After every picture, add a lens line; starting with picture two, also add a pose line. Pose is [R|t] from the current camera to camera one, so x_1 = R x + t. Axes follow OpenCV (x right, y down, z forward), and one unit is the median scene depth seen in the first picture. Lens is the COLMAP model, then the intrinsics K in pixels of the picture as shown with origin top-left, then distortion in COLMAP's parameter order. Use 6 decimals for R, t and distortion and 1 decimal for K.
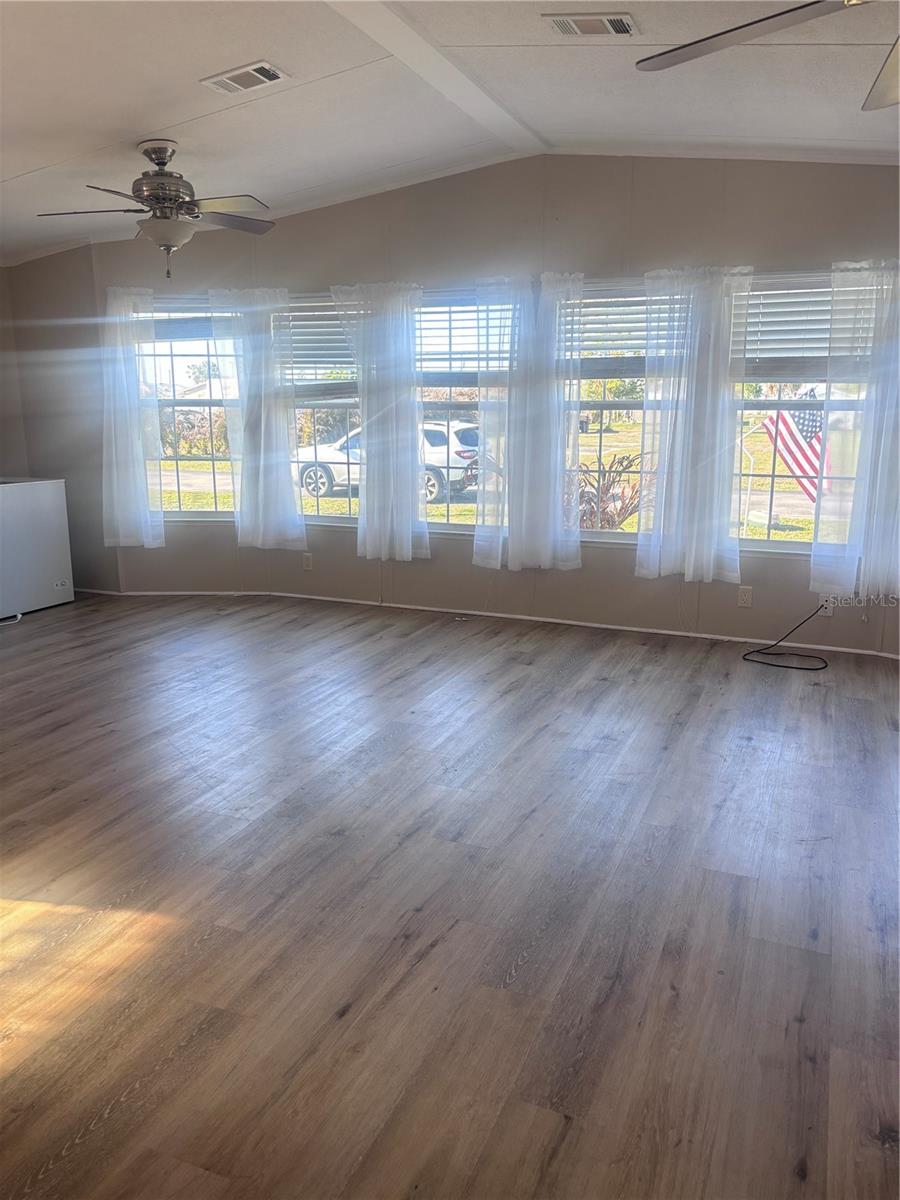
lens RADIAL K [[908.2, 0, 450.0], [0, 908.2, 600.0], [0, 0, 1]] dist [-0.000759, 0.000797]
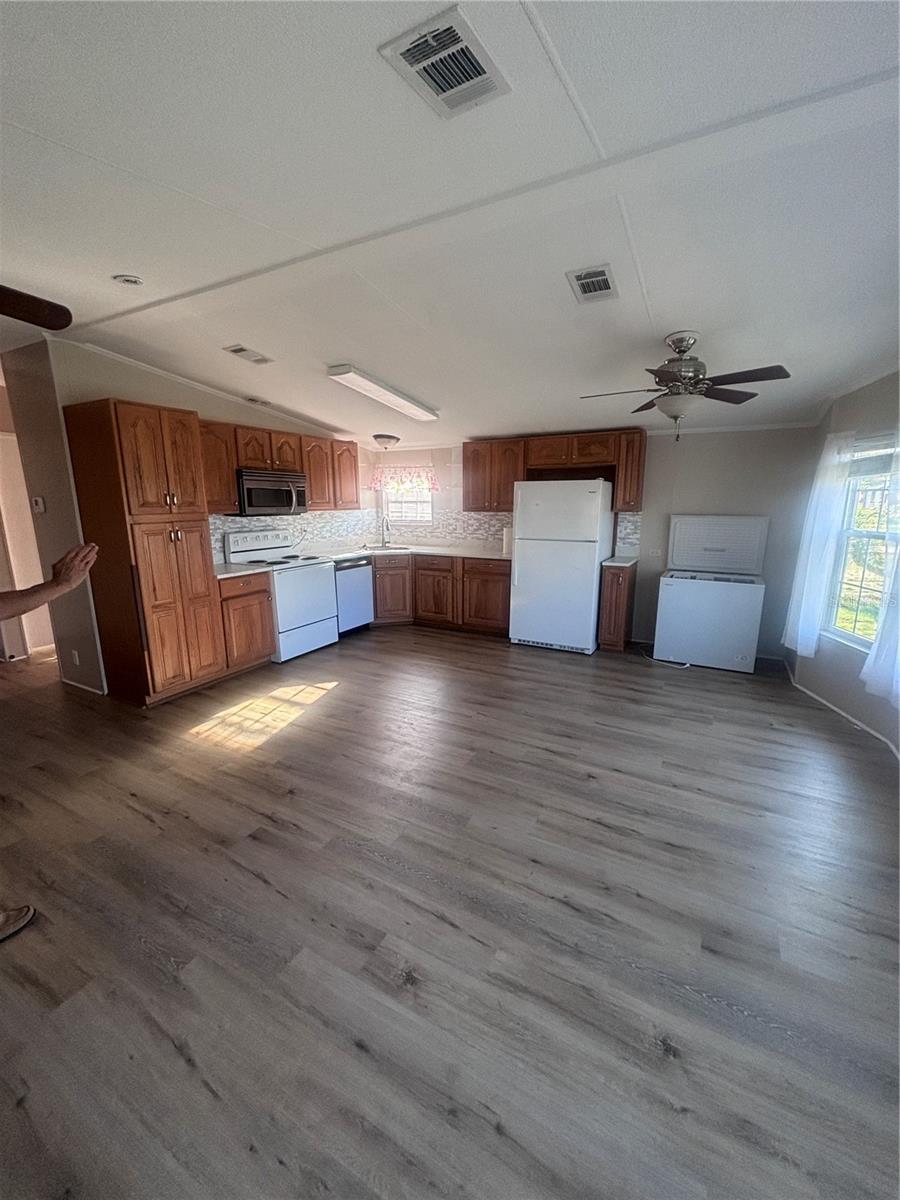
lens RADIAL K [[479.5, 0, 450.0], [0, 479.5, 600.0], [0, 0, 1]] dist [0.002163, 0.000032]
pose [[-0.110626, 0.202900, -0.972930, 0.516597], [-0.201501, 0.954029, 0.221869, -0.283971], [0.973221, 0.220591, -0.064656, 0.968067]]
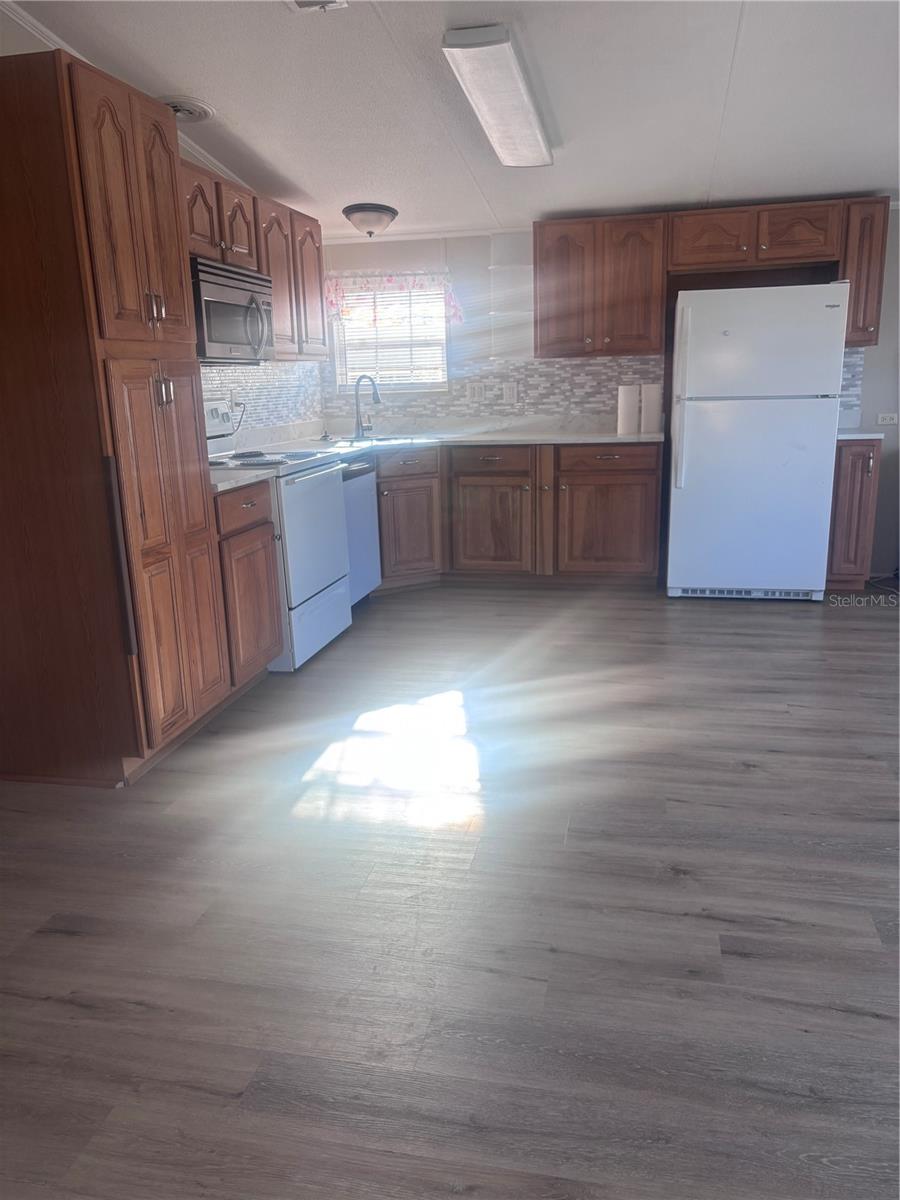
lens RADIAL K [[908.2, 0, 450.0], [0, 908.2, 600.0], [0, 0, 1]] dist [-0.000759, 0.000797]
pose [[0.169283, 0.231308, -0.958040, 0.474355], [-0.175011, 0.963675, 0.201745, -0.106231], [0.969904, 0.133516, 0.203616, 0.430605]]
